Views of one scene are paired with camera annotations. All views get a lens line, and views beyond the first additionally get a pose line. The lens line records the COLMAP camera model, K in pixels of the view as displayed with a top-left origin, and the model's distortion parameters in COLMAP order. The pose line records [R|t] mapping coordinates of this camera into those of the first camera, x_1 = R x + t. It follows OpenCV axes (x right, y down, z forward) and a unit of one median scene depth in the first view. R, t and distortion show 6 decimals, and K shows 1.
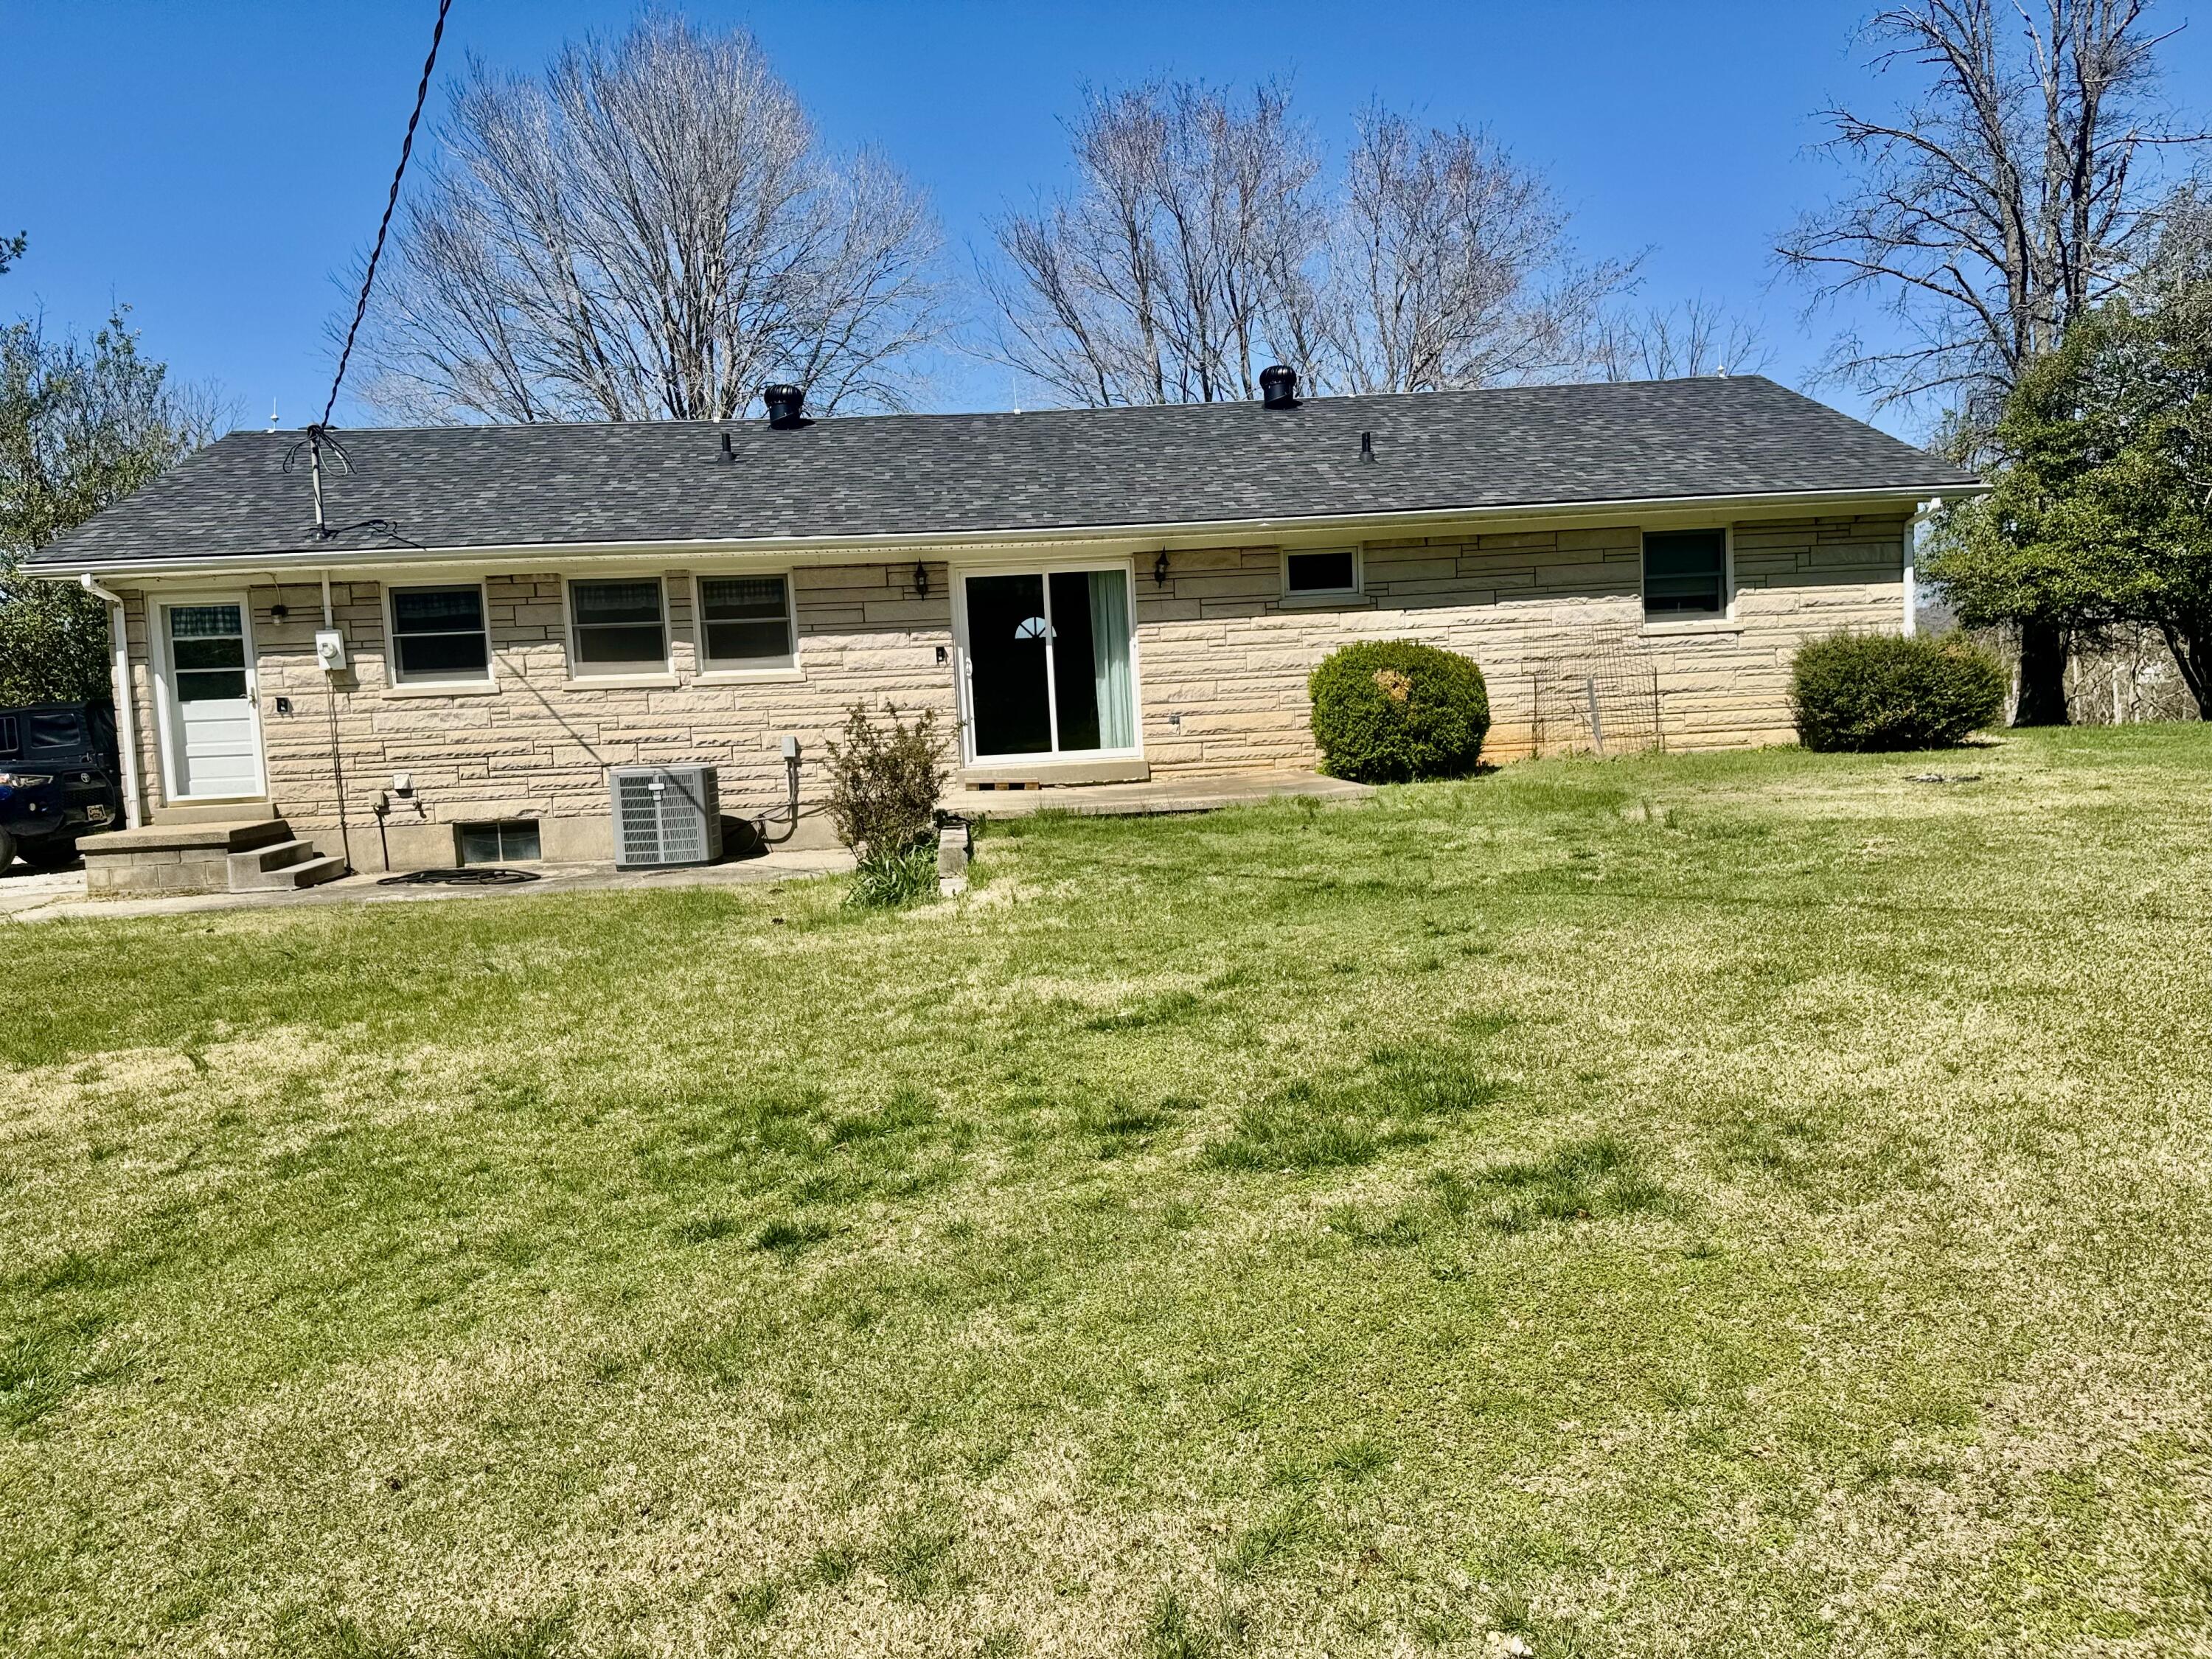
lens RADIAL K [[1549.8, 0, 1147.6], [0, 1549.8, 902.8], [0, 0, 1]] dist [0.065920, -0.080686]
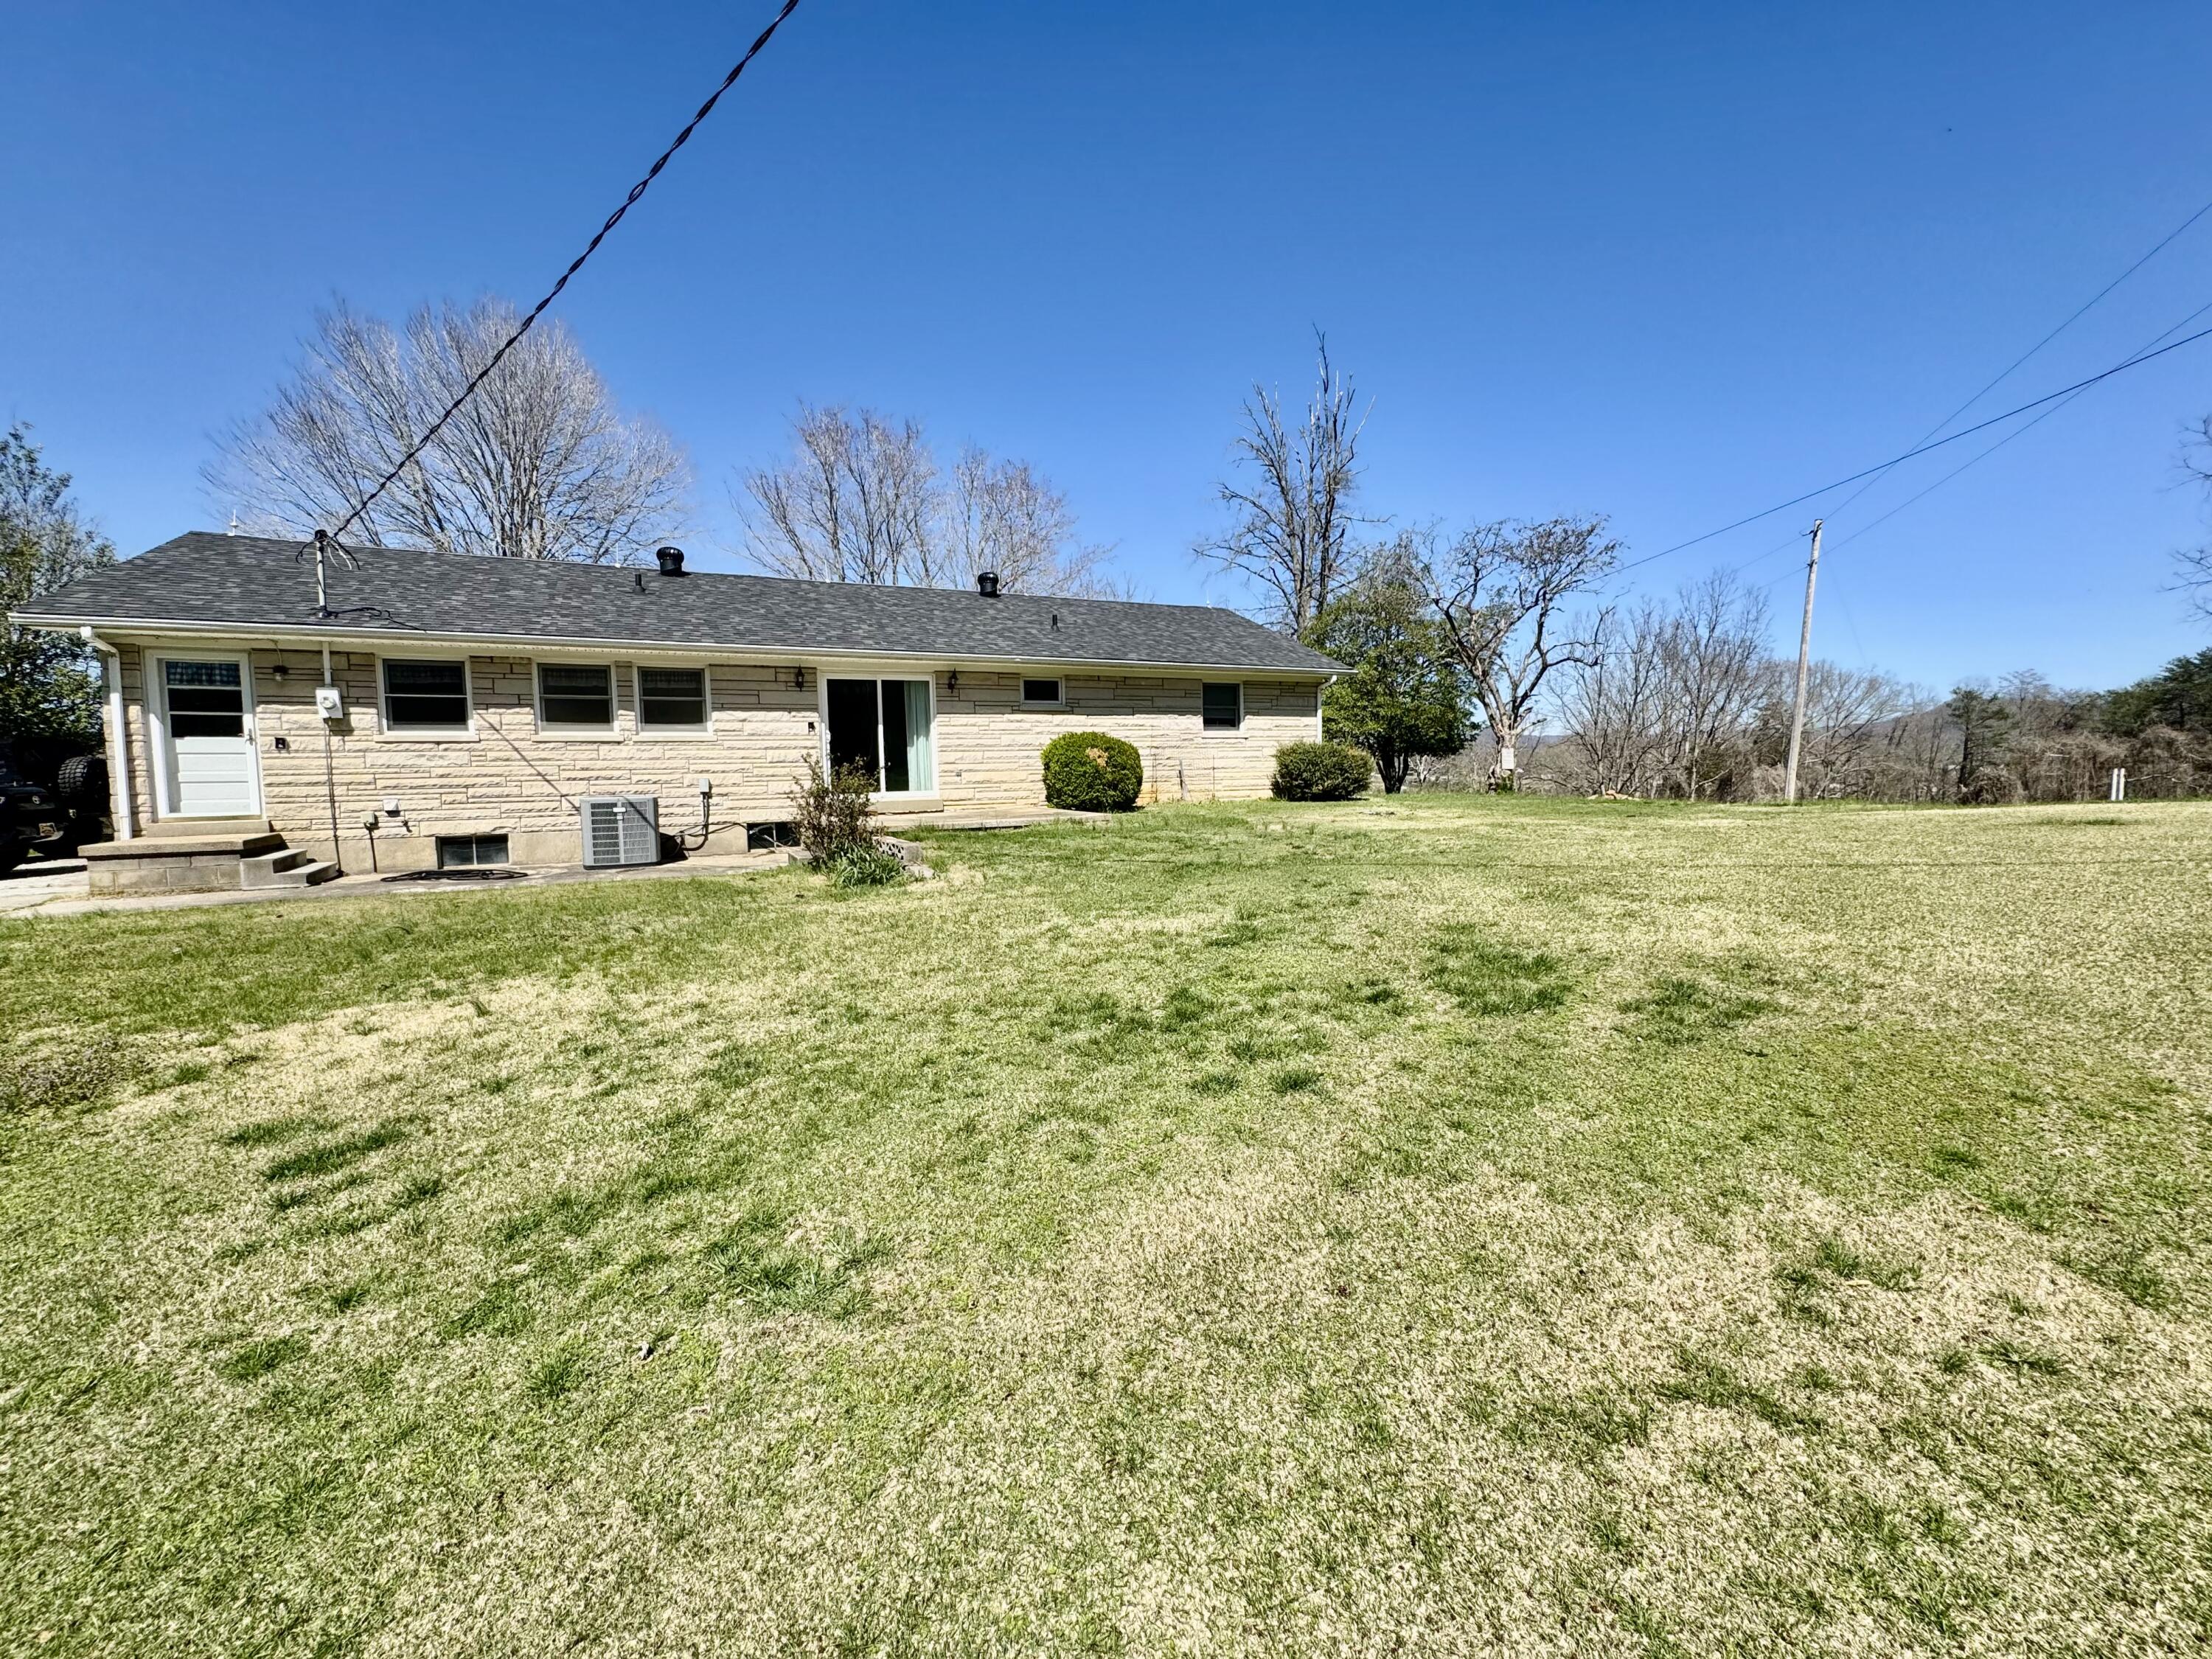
lens RADIAL K [[886.8, 0, 1114.0], [0, 886.8, 851.1], [0, 0, 1]] dist [-0.004366, 0.000781]
pose [[0.925991, -0.003989, 0.377523, -0.192049], [0.023544, 0.998608, -0.047197, 0.010905], [-0.376810, 0.052593, 0.924796, 0.084868]]
